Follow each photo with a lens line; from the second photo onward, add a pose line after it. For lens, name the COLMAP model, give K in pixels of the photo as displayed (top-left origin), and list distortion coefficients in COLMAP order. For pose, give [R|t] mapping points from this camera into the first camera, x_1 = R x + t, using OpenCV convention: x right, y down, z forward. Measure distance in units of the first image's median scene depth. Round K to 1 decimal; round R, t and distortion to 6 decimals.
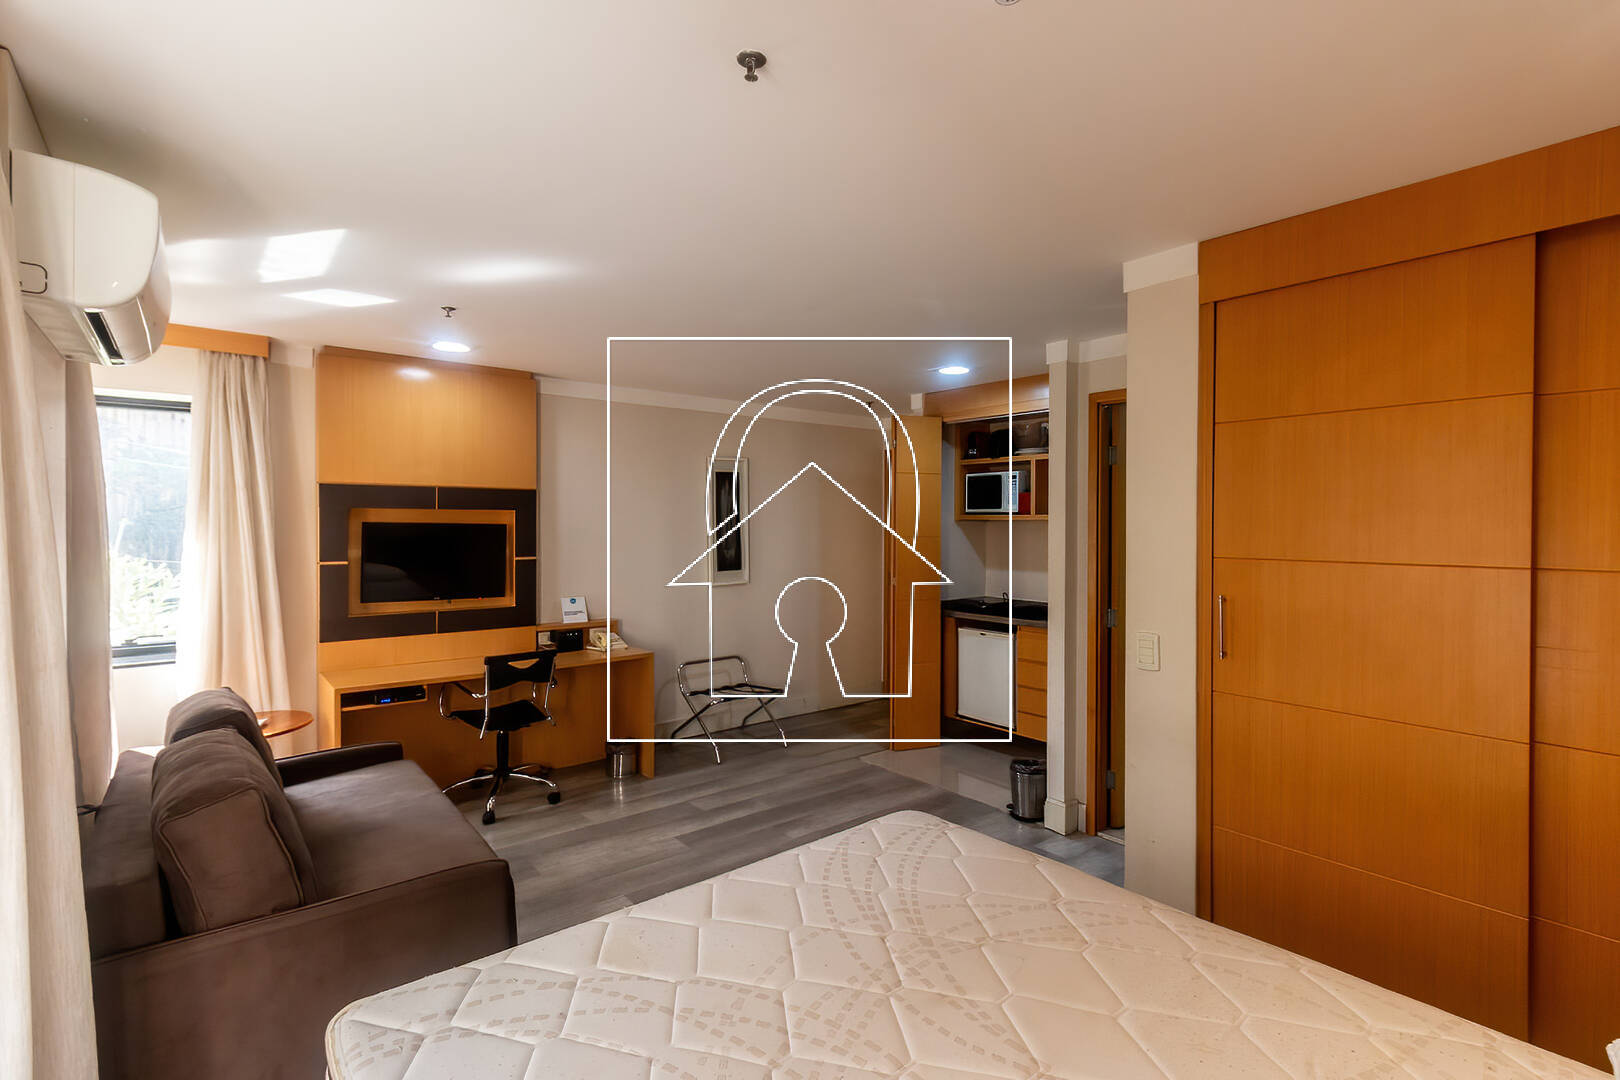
lens RADIAL K [[758.7, 0, 818.0], [0, 758.7, 529.4], [0, 0, 1]] dist [0.002751, -0.000098]
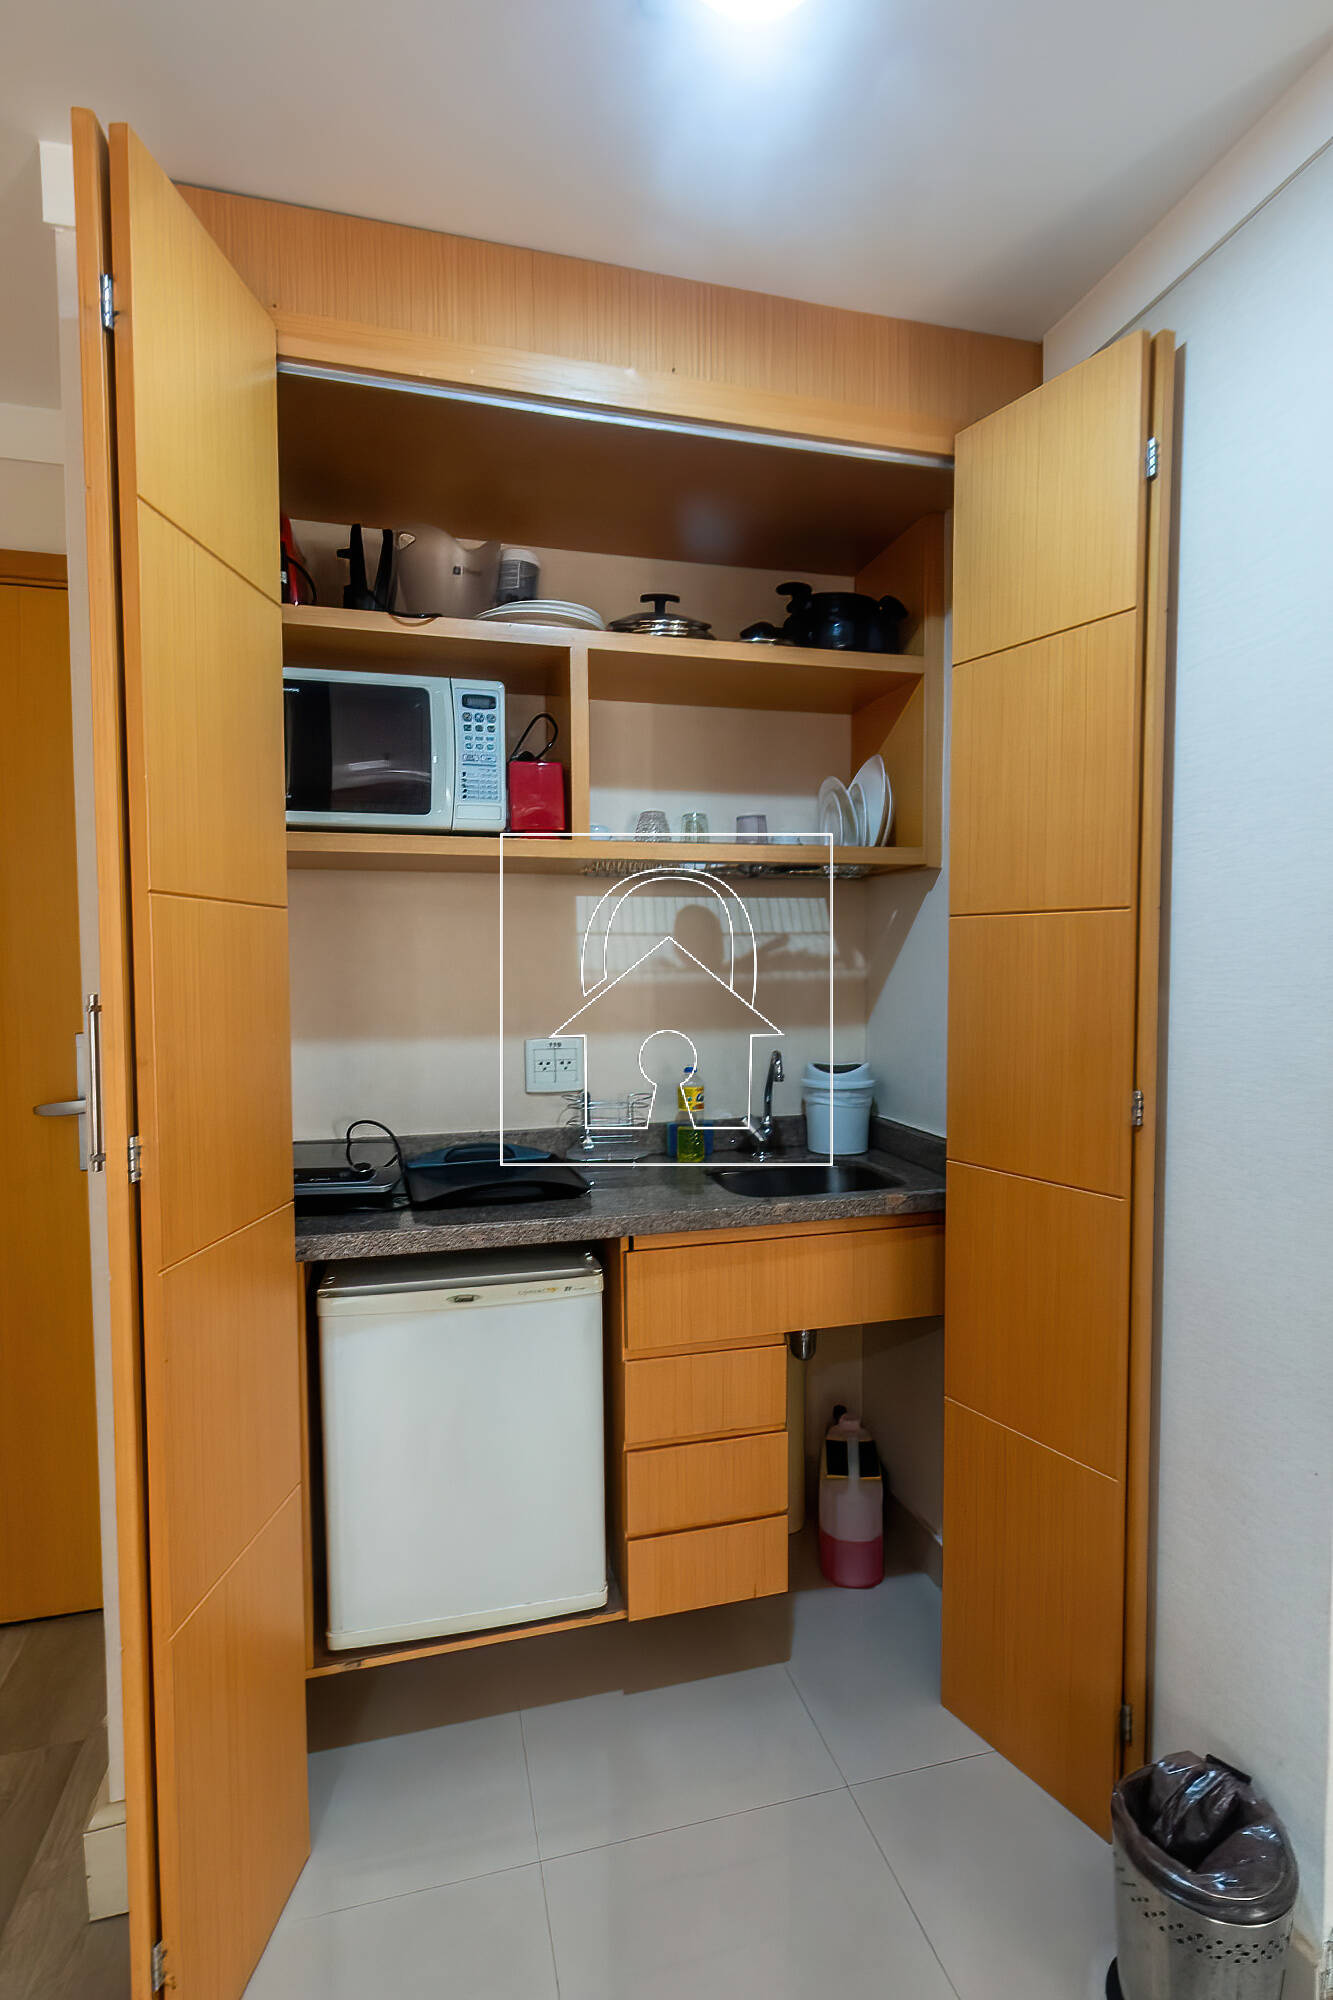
lens RADIAL K [[944.2, 0, 677.8], [0, 944.2, 1009.4], [0, 0, 1]] dist [-0.000718, -0.001588]
pose [[0.414159, -0.049028, 0.908883, -0.041958], [0.014651, 0.998778, 0.047201, 0.036672], [-0.910086, -0.006233, 0.414372, 1.026421]]
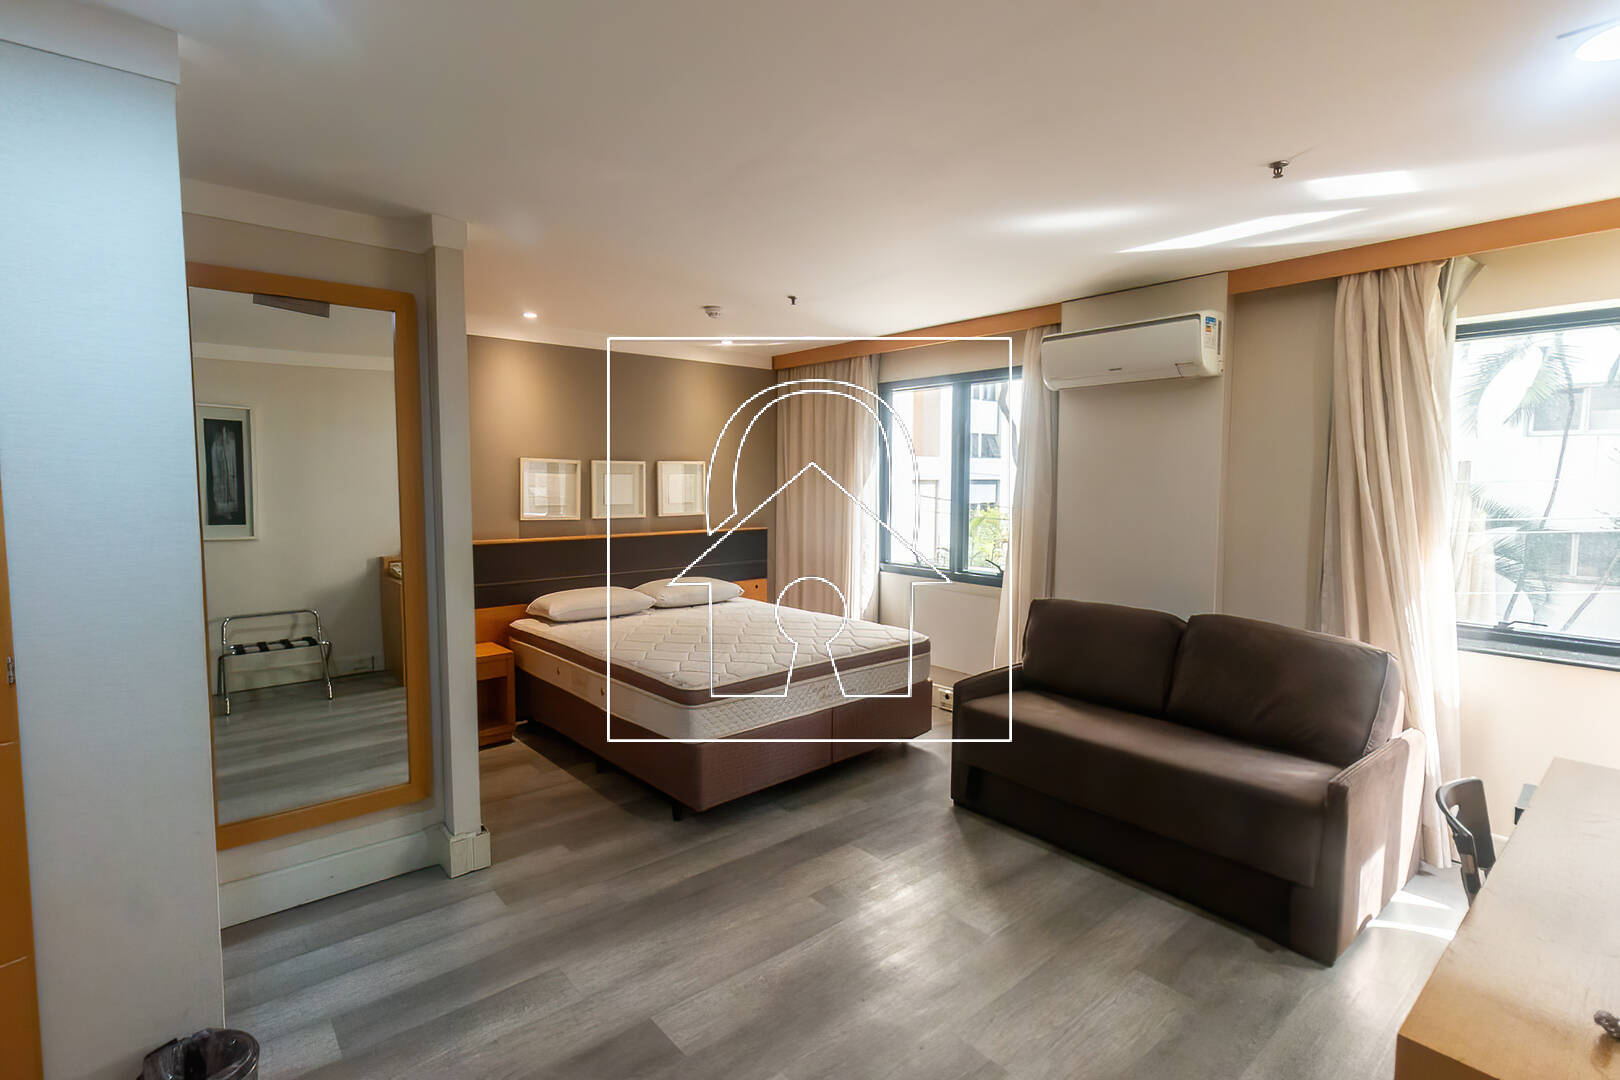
lens RADIAL K [[768.5, 0, 815.3], [0, 768.5, 530.9], [0, 0, 1]] dist [0.001580, -0.000324]
pose [[-0.999686, -0.006621, -0.024163, -0.038029], [-0.008550, 0.996707, 0.080630, -0.008023], [0.023549, 0.080811, -0.996451, 1.385845]]
